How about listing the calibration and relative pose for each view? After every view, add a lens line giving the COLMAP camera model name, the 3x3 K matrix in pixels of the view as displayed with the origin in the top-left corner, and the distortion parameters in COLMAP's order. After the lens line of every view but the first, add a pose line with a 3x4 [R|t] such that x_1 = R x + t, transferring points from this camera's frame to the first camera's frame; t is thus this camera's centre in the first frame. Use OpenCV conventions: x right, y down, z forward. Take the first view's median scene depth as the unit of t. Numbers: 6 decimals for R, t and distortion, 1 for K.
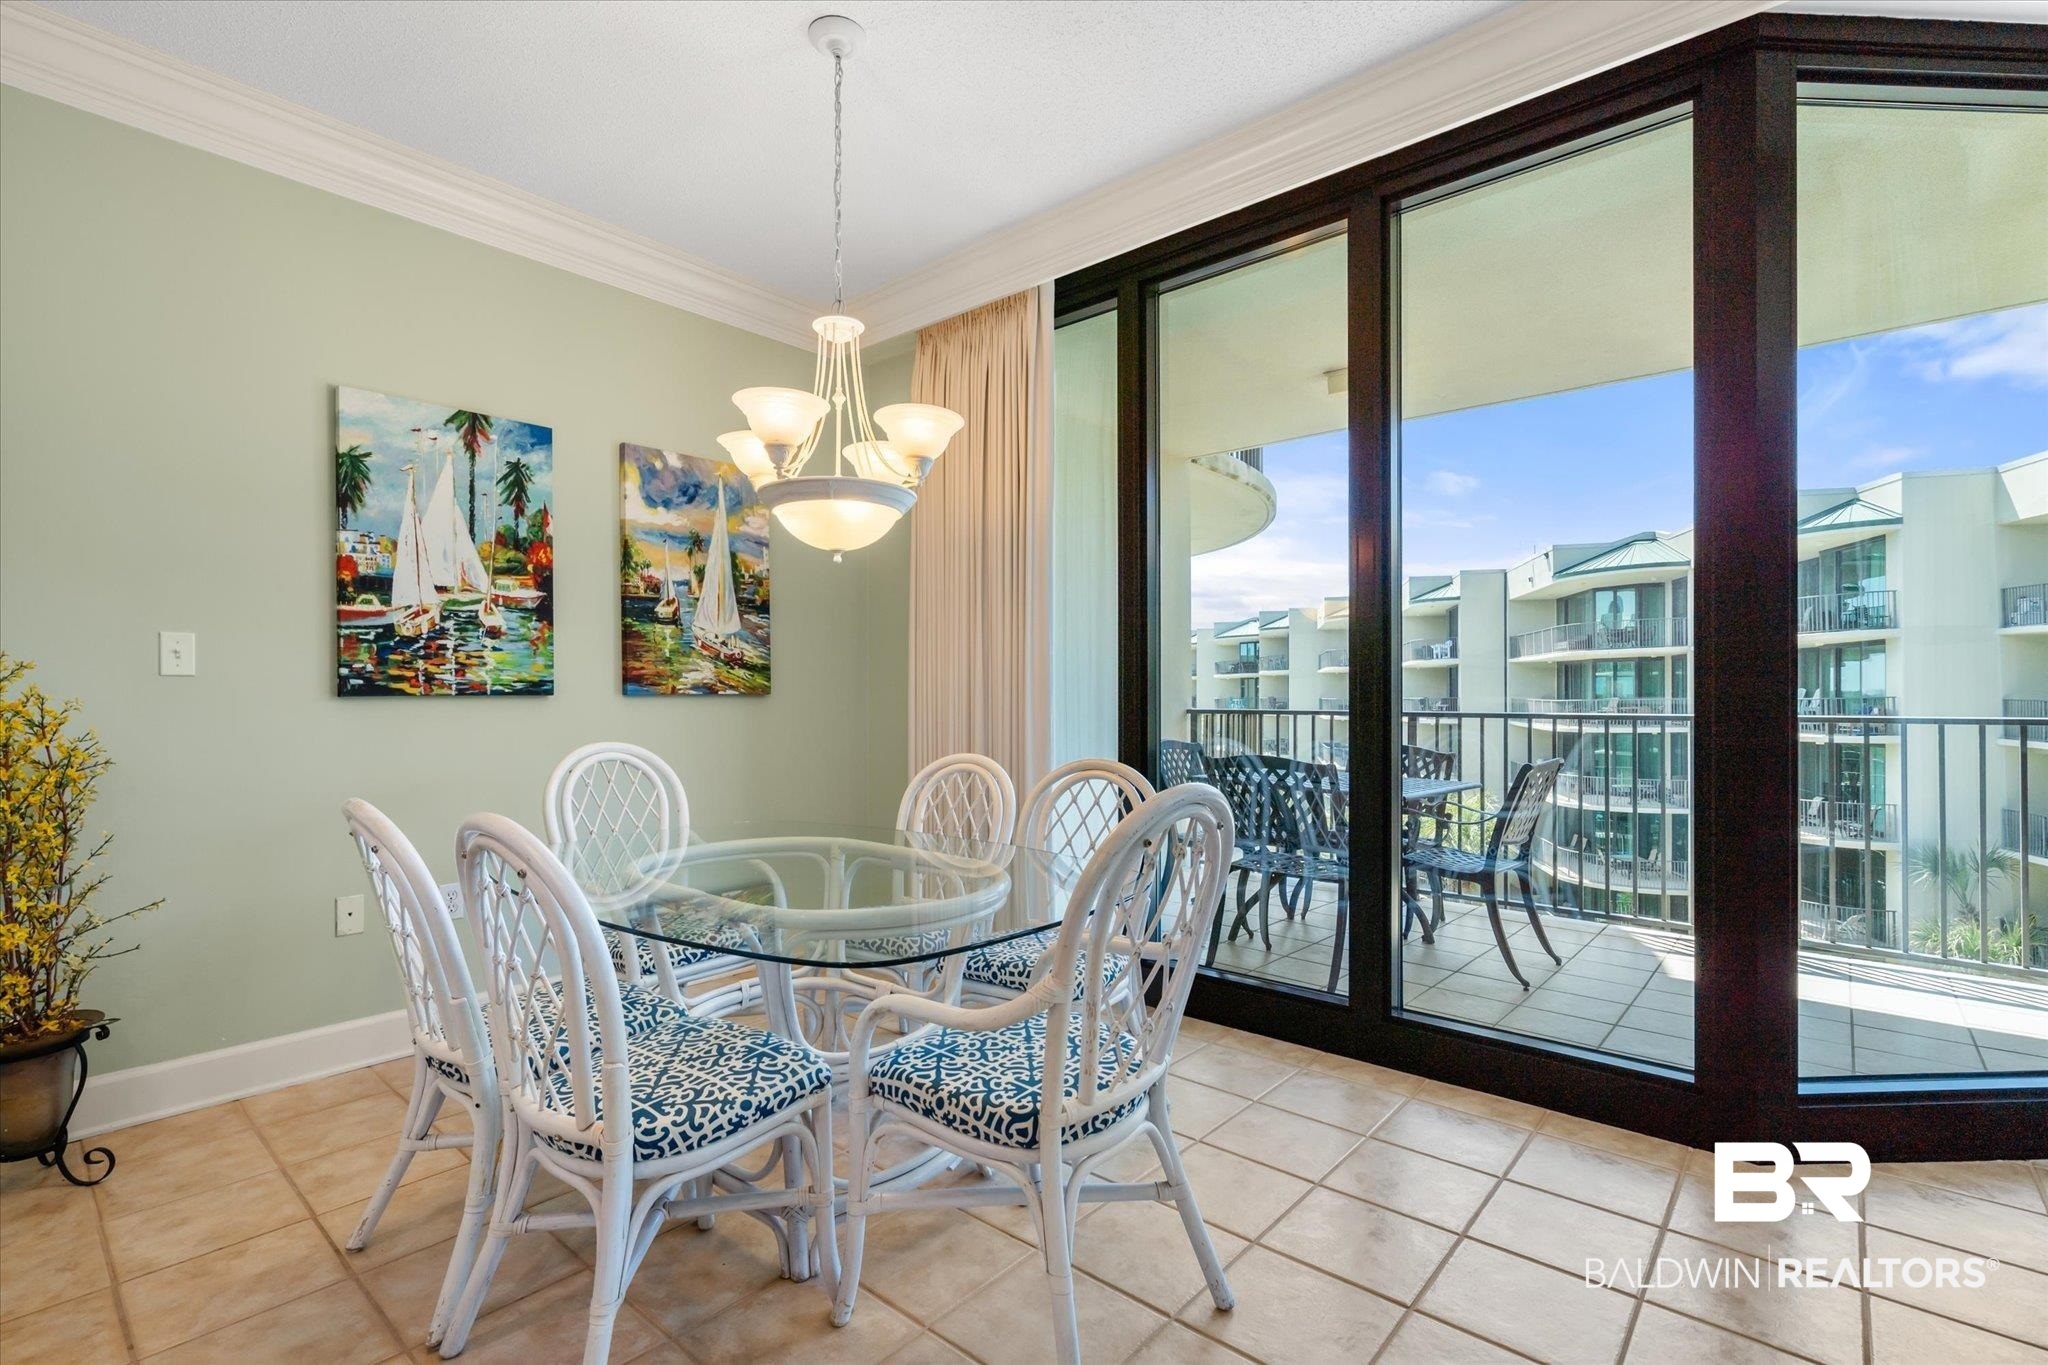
lens RADIAL K [[923.9, 0, 1029.0], [0, 923.9, 680.7], [0, 0, 1]] dist [-0.003552, 0.000887]
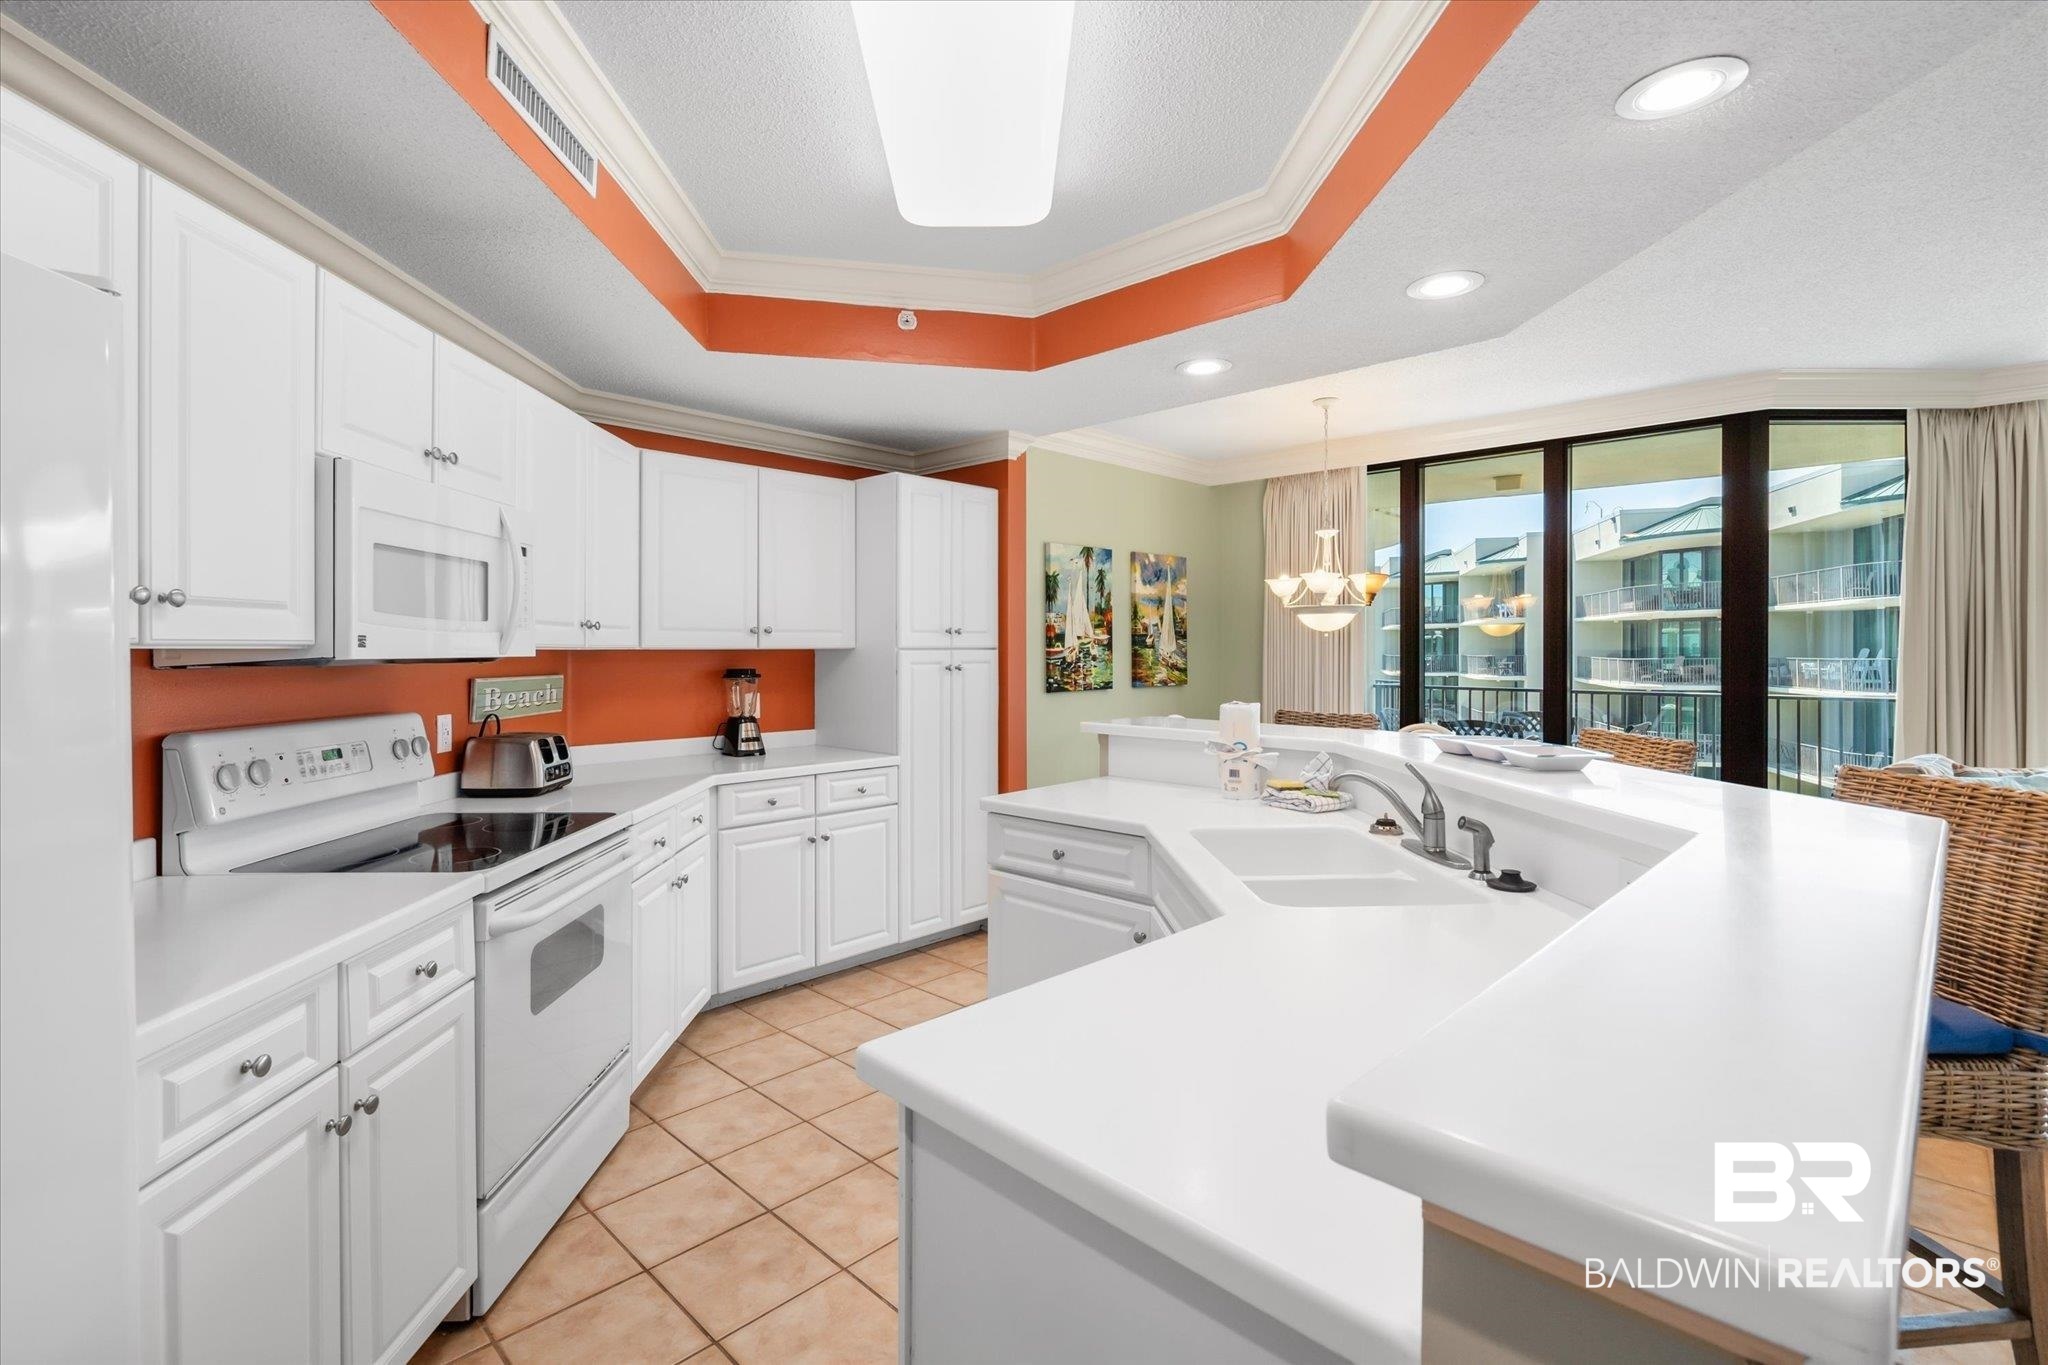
lens RADIAL K [[923.9, 0, 1022.1], [0, 923.9, 632.3], [0, 0, 1]] dist [-0.003552, 0.000887]
pose [[0.998542, -0.000159, -0.053978, -0.560079], [0.000193, 1.000000, 0.000634, -0.096330], [0.053978, -0.000644, 0.998542, -0.867311]]
